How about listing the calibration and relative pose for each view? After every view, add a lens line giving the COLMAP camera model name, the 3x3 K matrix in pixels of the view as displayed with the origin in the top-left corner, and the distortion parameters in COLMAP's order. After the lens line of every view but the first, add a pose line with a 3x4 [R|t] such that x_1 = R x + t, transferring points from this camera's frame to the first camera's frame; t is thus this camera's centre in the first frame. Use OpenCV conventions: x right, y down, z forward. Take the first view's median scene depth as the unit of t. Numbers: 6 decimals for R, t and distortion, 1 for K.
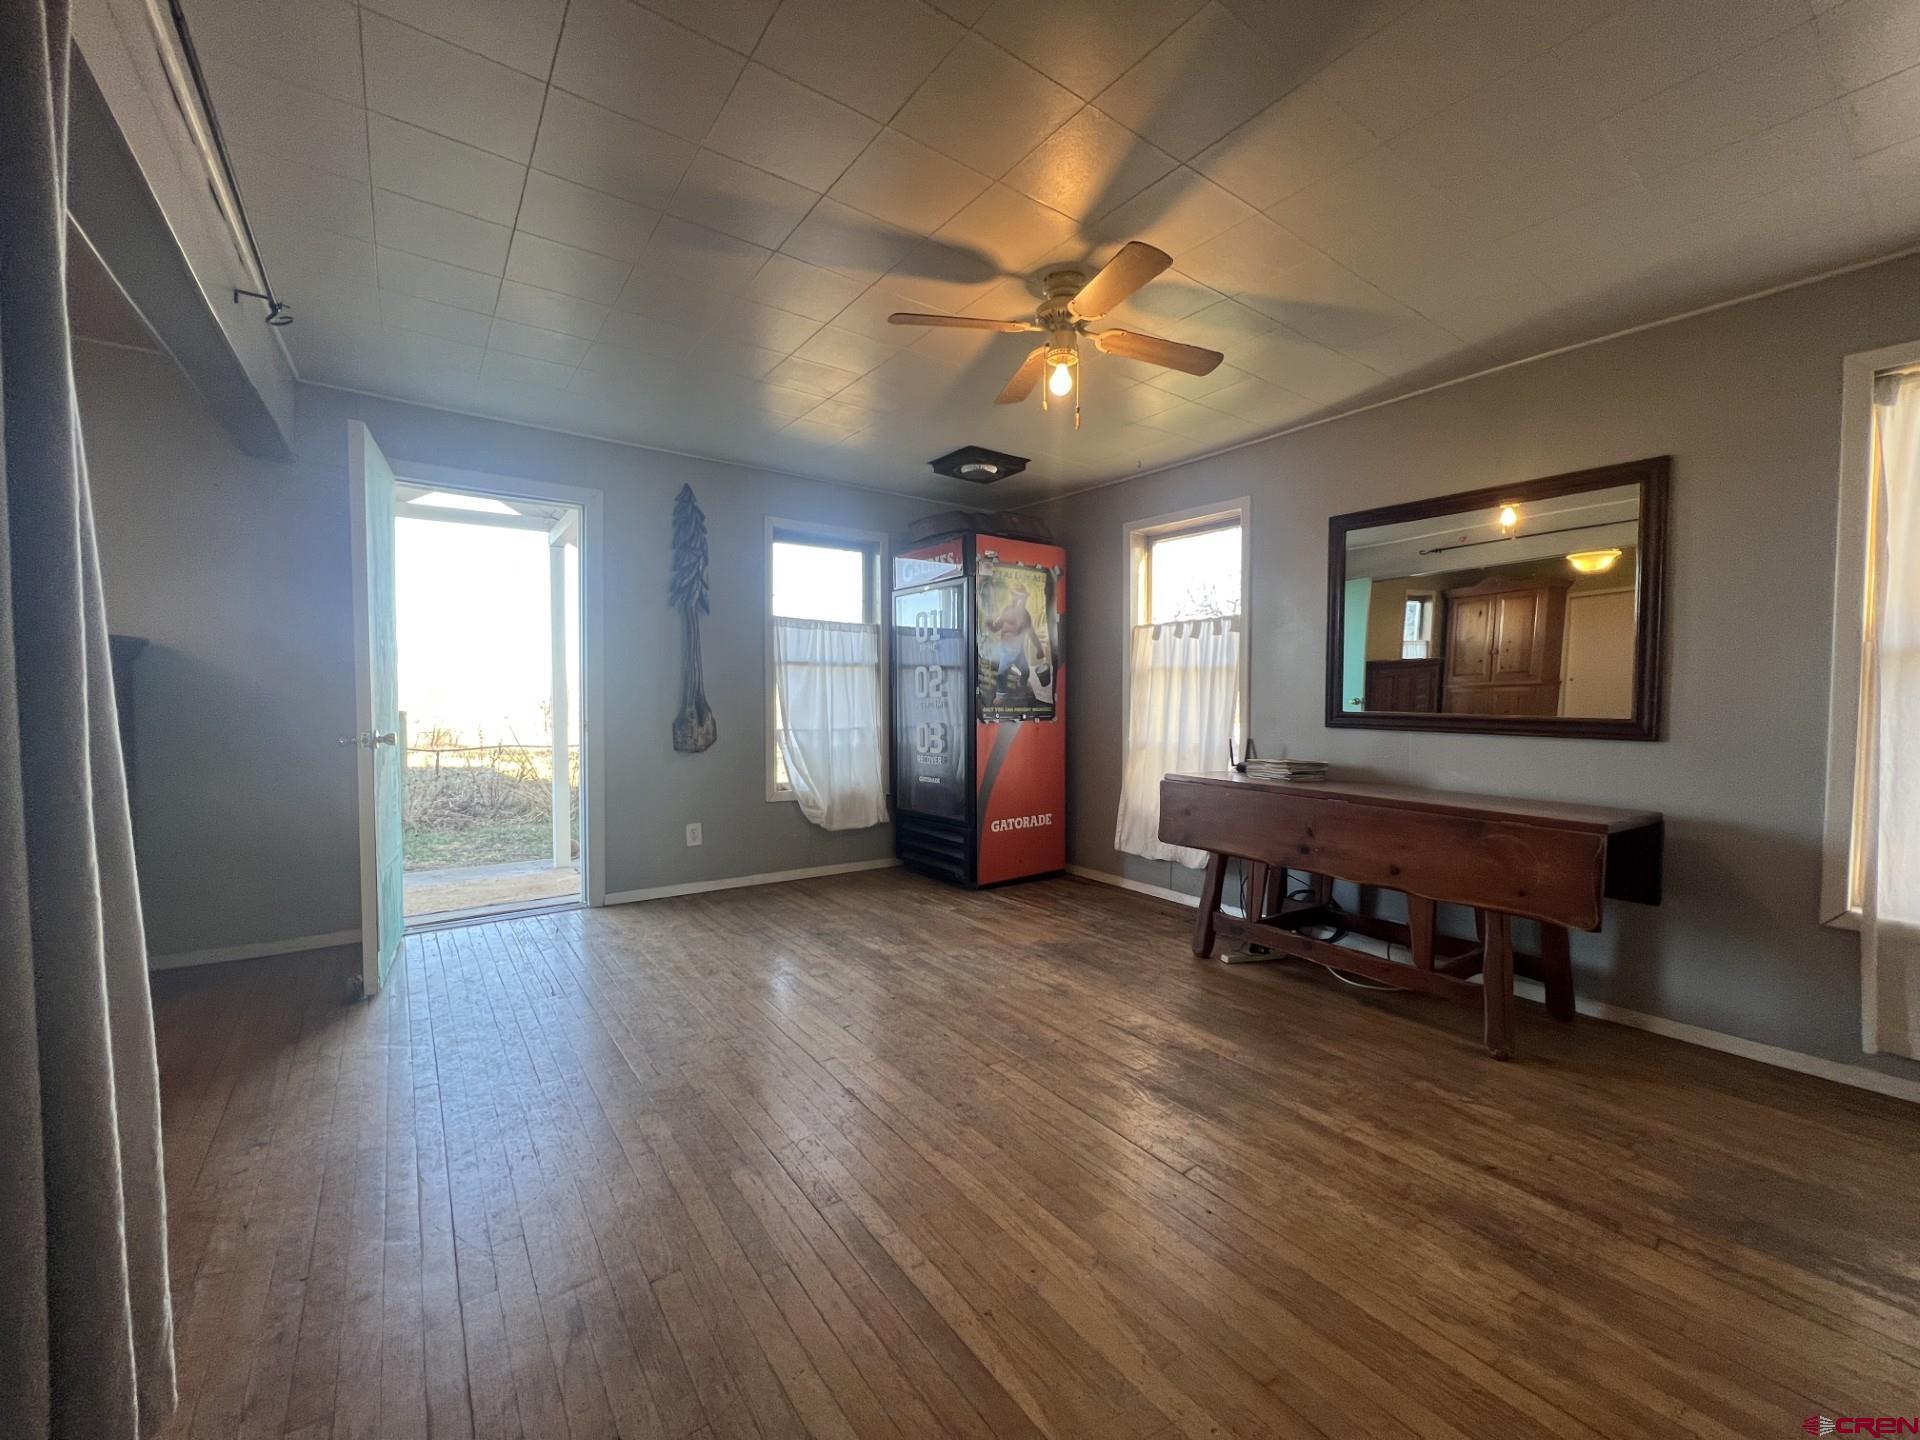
lens RADIAL K [[765.5, 0, 969.4], [0, 765.5, 727.7], [0, 0, 1]] dist [-0.001639, -0.000146]
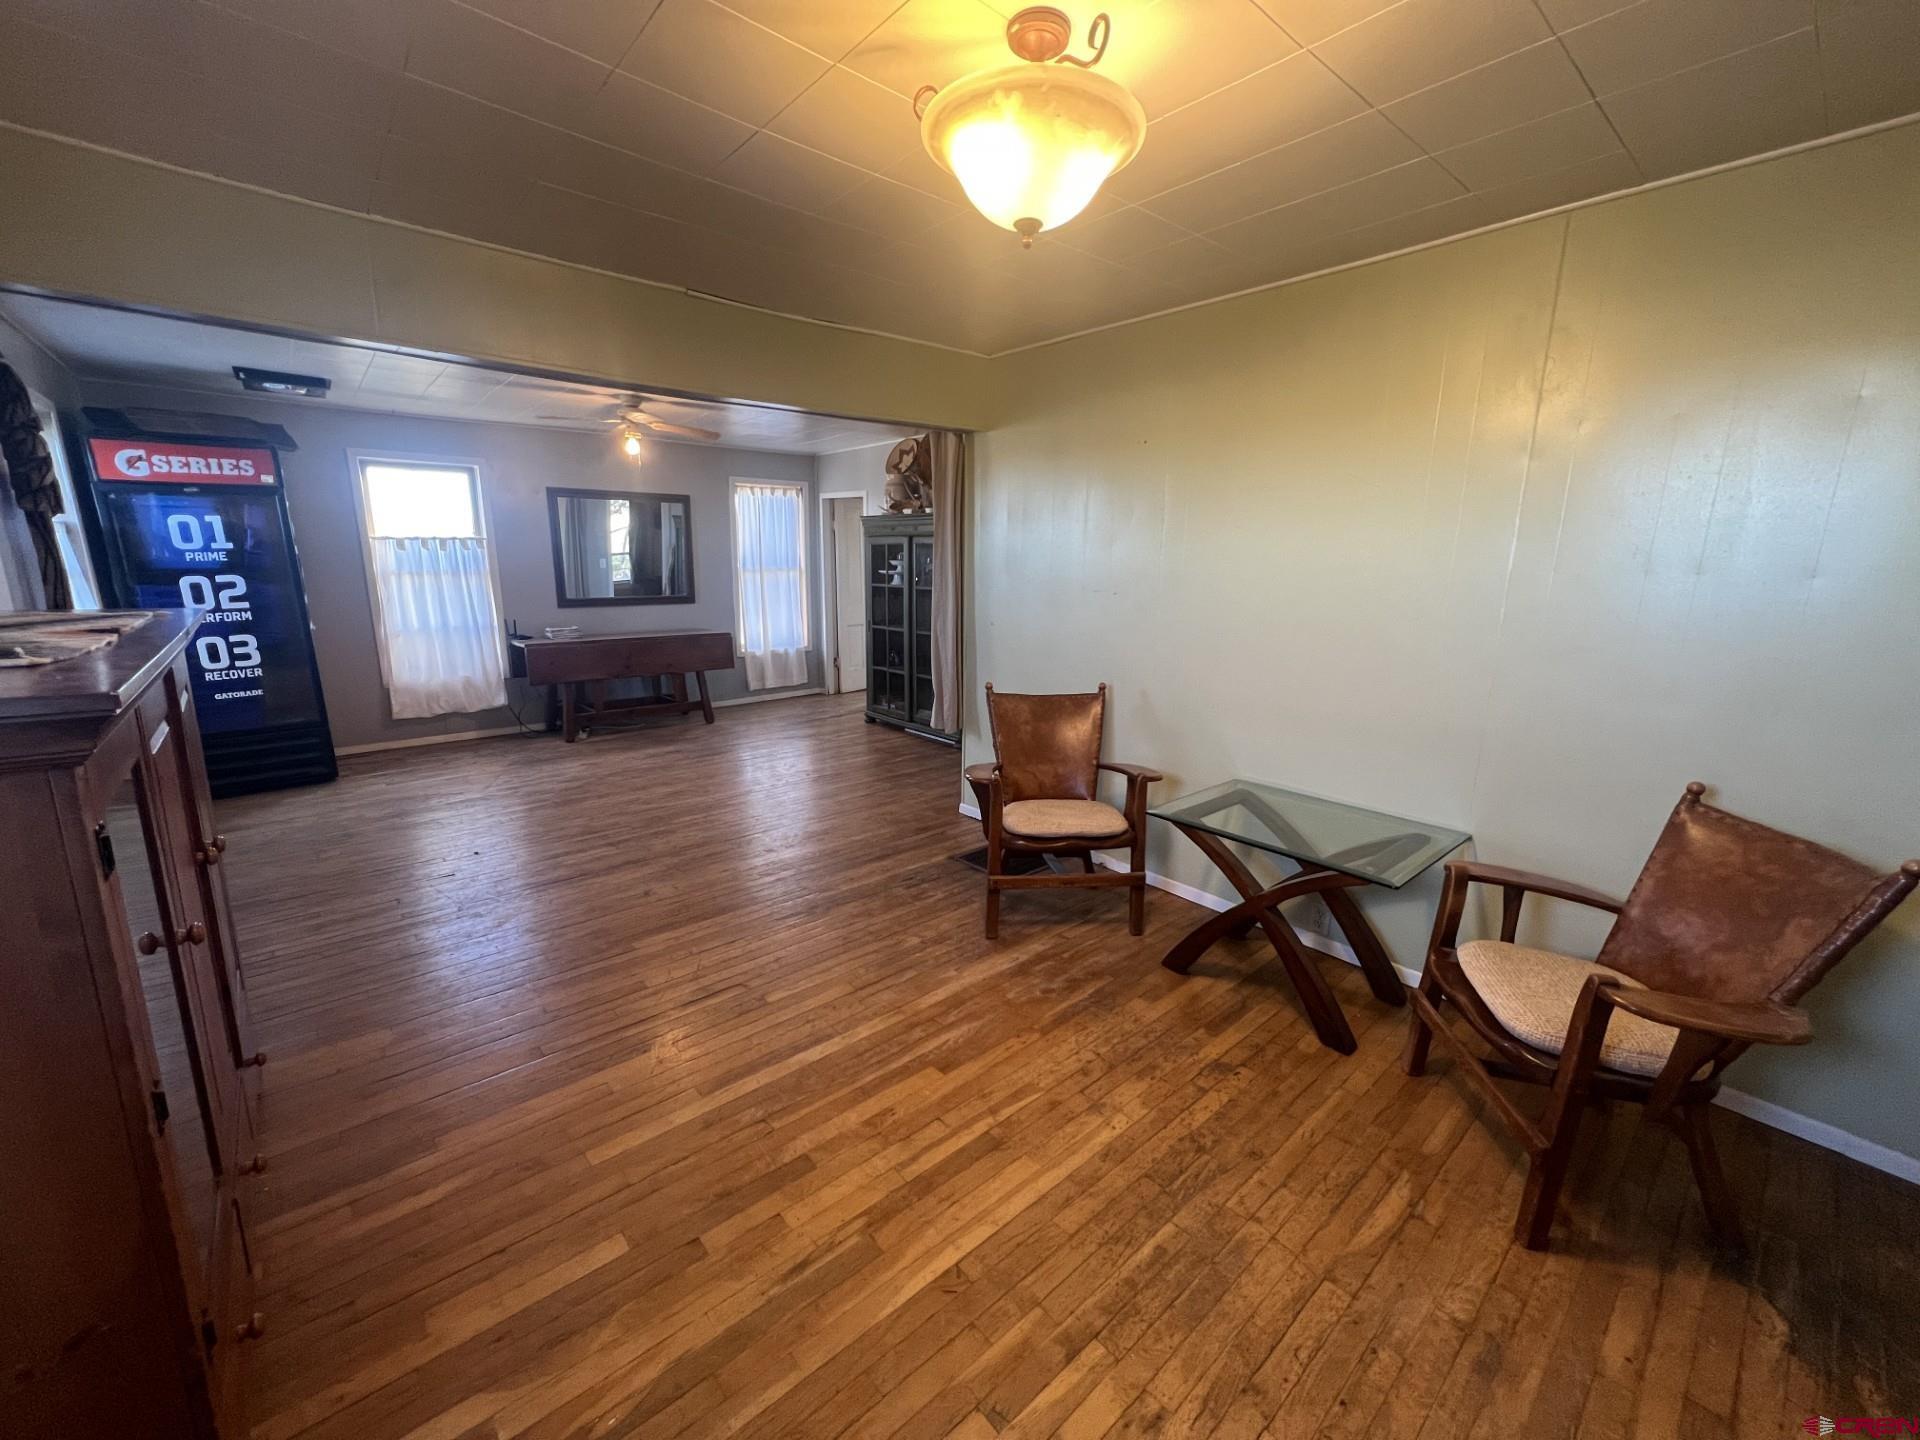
lens RADIAL K [[765.5, 0, 953.6], [0, 765.5, 715.0], [0, 0, 1]] dist [-0.001639, -0.000146]
pose [[-0.077533, -0.216360, 0.973230, -1.548426], [0.033892, 0.975032, 0.219461, -0.128896], [-0.996414, 0.050000, -0.068265, 0.233010]]
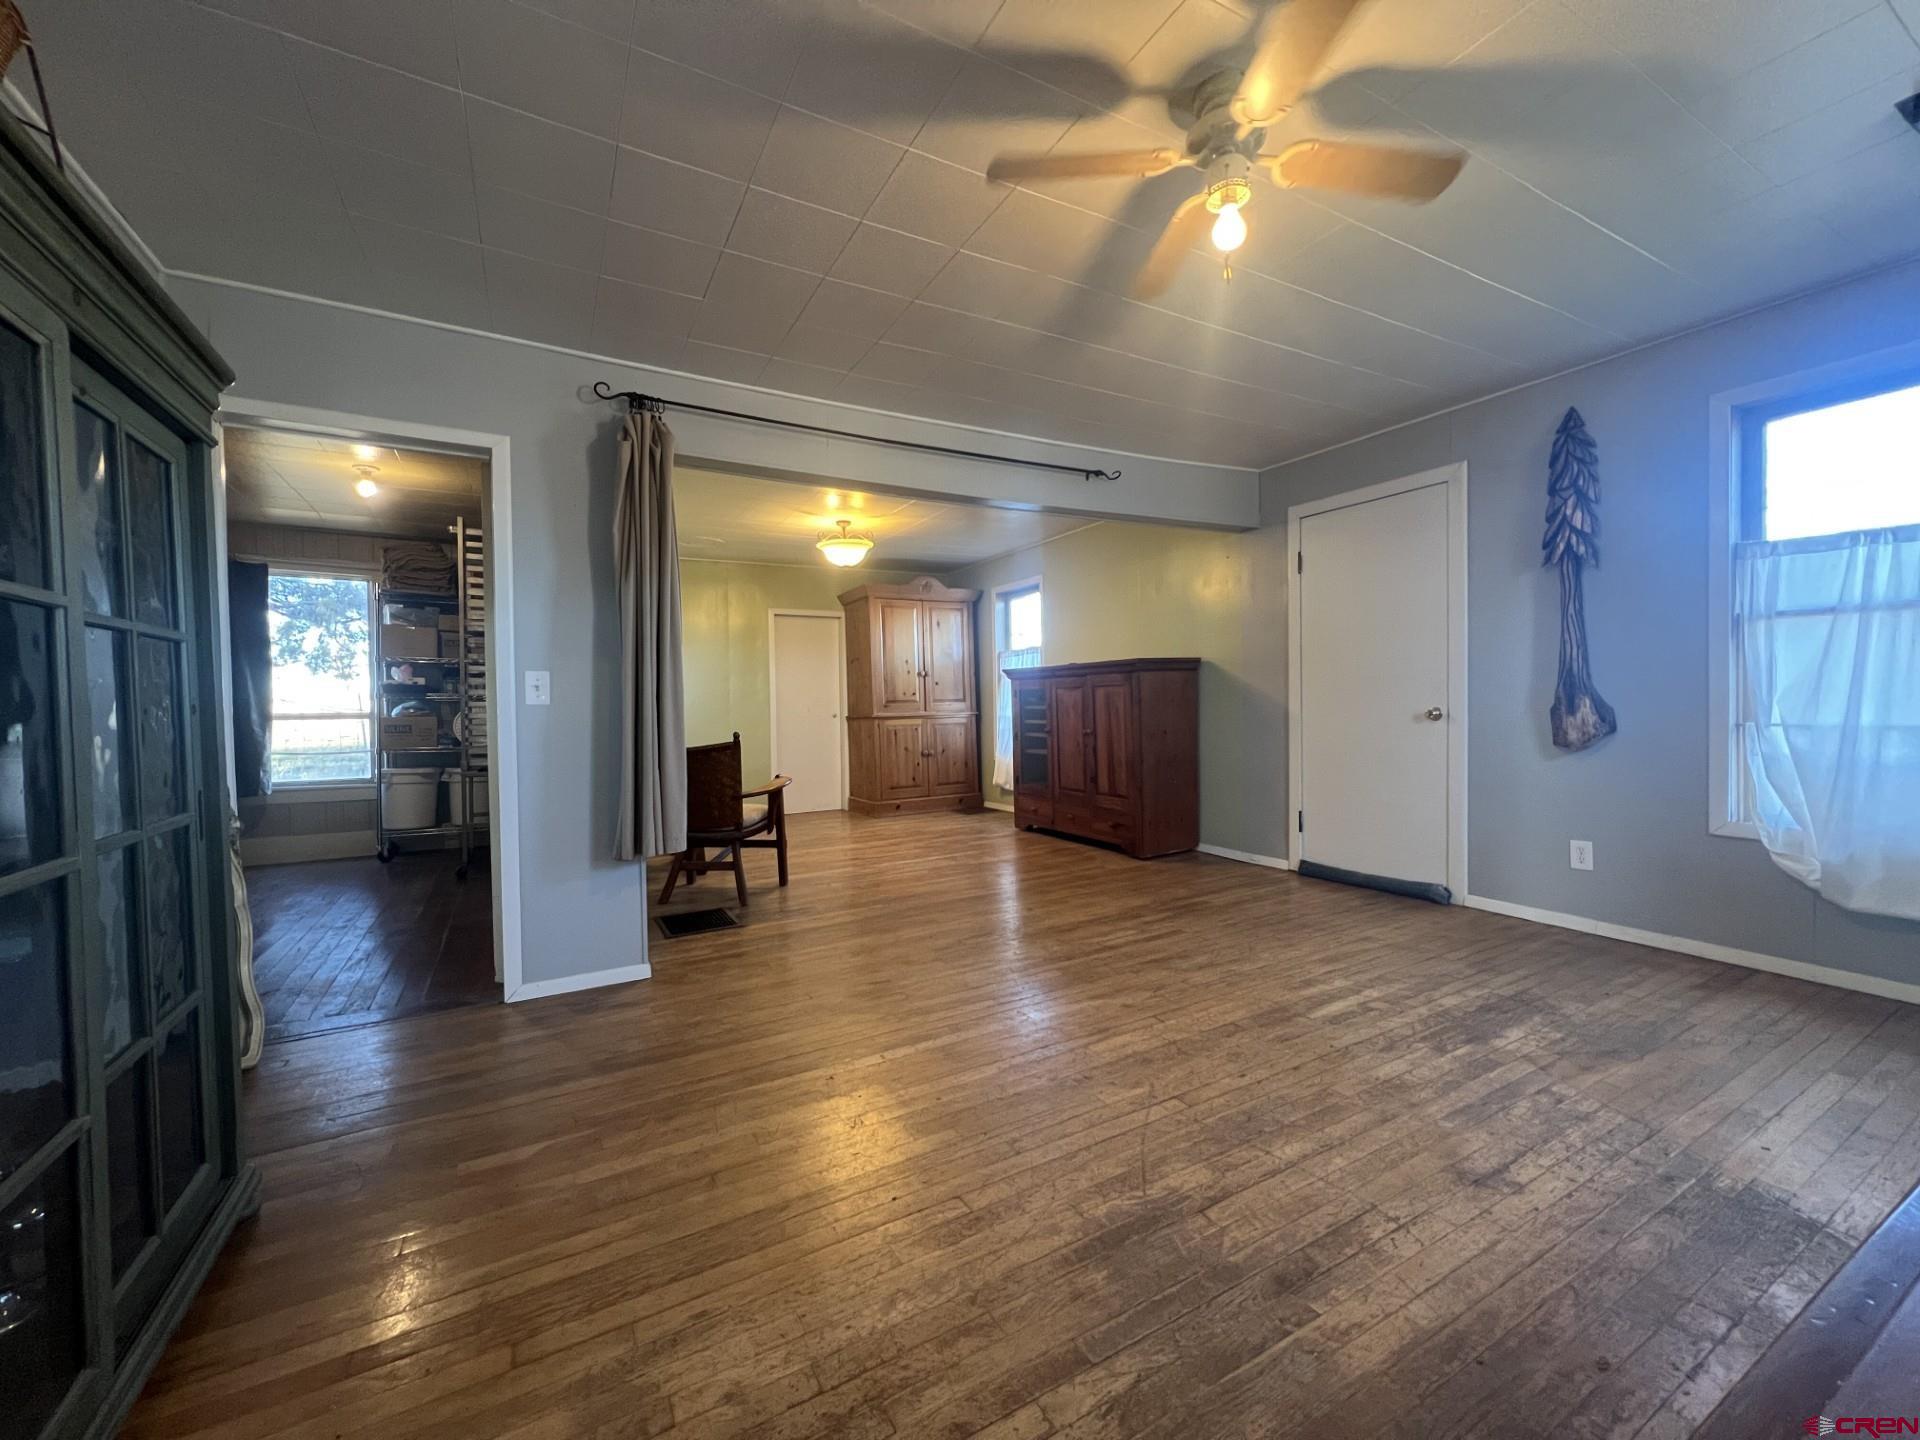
lens RADIAL K [[765.5, 0, 950.2], [0, 765.5, 720.4], [0, 0, 1]] dist [-0.001639, -0.000146]
pose [[-0.134383, 0.014848, -0.990818, 0.653766], [-0.026249, 0.999484, 0.018538, 0.007462], [0.990582, 0.028499, -0.133924, 0.619321]]
